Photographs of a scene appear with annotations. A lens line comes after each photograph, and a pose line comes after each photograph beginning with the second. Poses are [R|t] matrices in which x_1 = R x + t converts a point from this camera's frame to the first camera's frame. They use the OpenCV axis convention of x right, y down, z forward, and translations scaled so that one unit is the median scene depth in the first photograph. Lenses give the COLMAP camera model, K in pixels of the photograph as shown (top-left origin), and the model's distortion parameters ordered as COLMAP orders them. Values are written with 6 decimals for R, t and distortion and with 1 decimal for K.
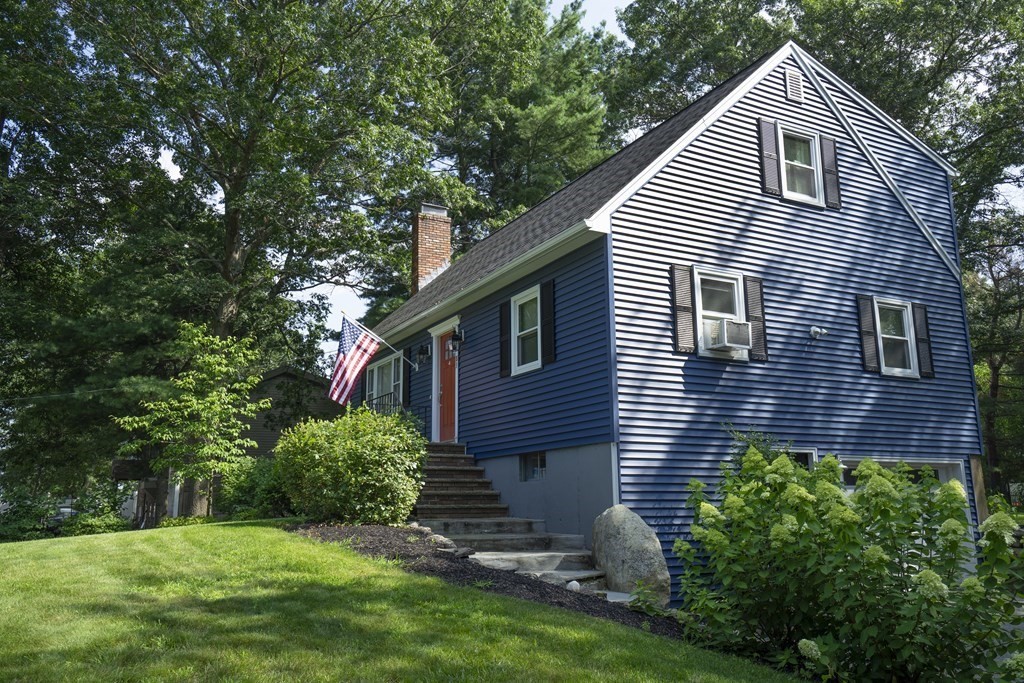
lens RADIAL K [[828.3, 0, 512.0], [0, 828.3, 341.5], [0, 0, 1]] dist [-0.002620, 0.006884]
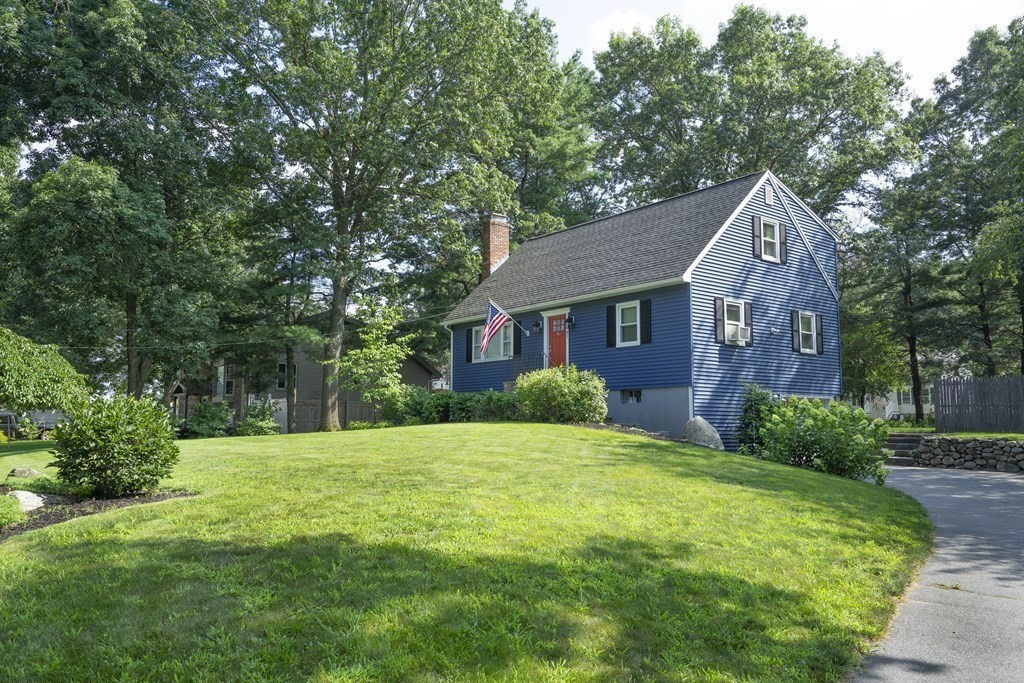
lens RADIAL K [[780.8, 0, 512.2], [0, 780.8, 354.5], [0, 0, 1]] dist [-0.045990, 0.003583]
pose [[0.985144, 0.029267, 0.169220, -0.518317], [-0.047339, 0.993474, 0.103768, -0.110787], [-0.165079, -0.110237, 0.980100, -0.657101]]
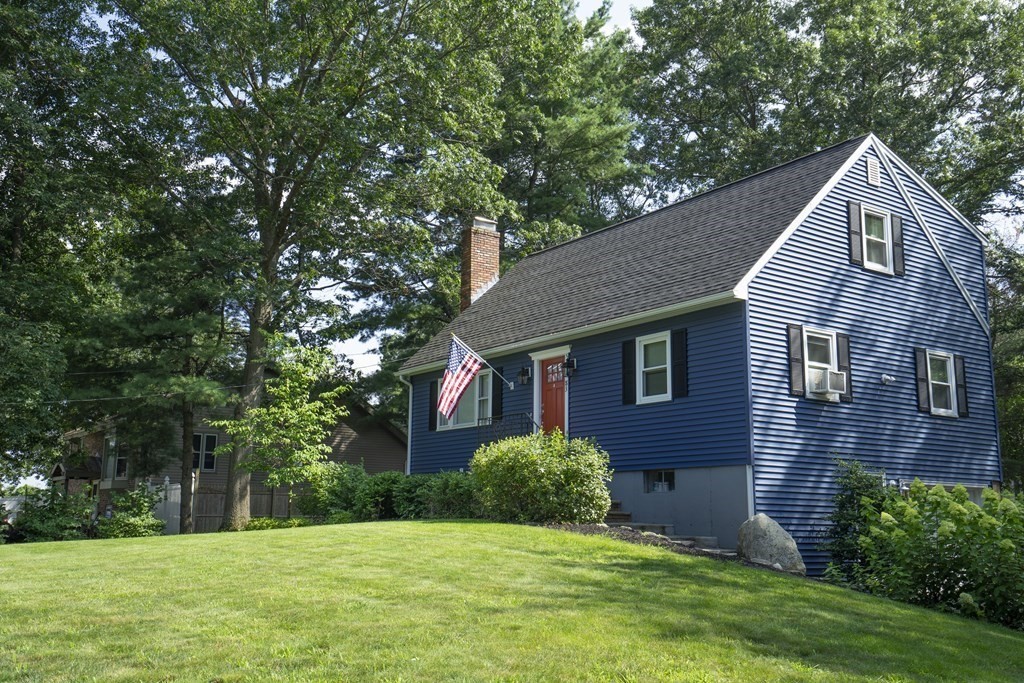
lens RADIAL K [[989.4, 0, 512.0], [0, 989.4, 341.5], [0, 0, 1]] dist [0.013879, 0.011226]
pose [[0.992030, 0.043064, 0.118418, -0.348285], [-0.045385, 0.998825, 0.016967, -0.064092], [-0.117548, -0.022206, 0.992819, -0.385134]]
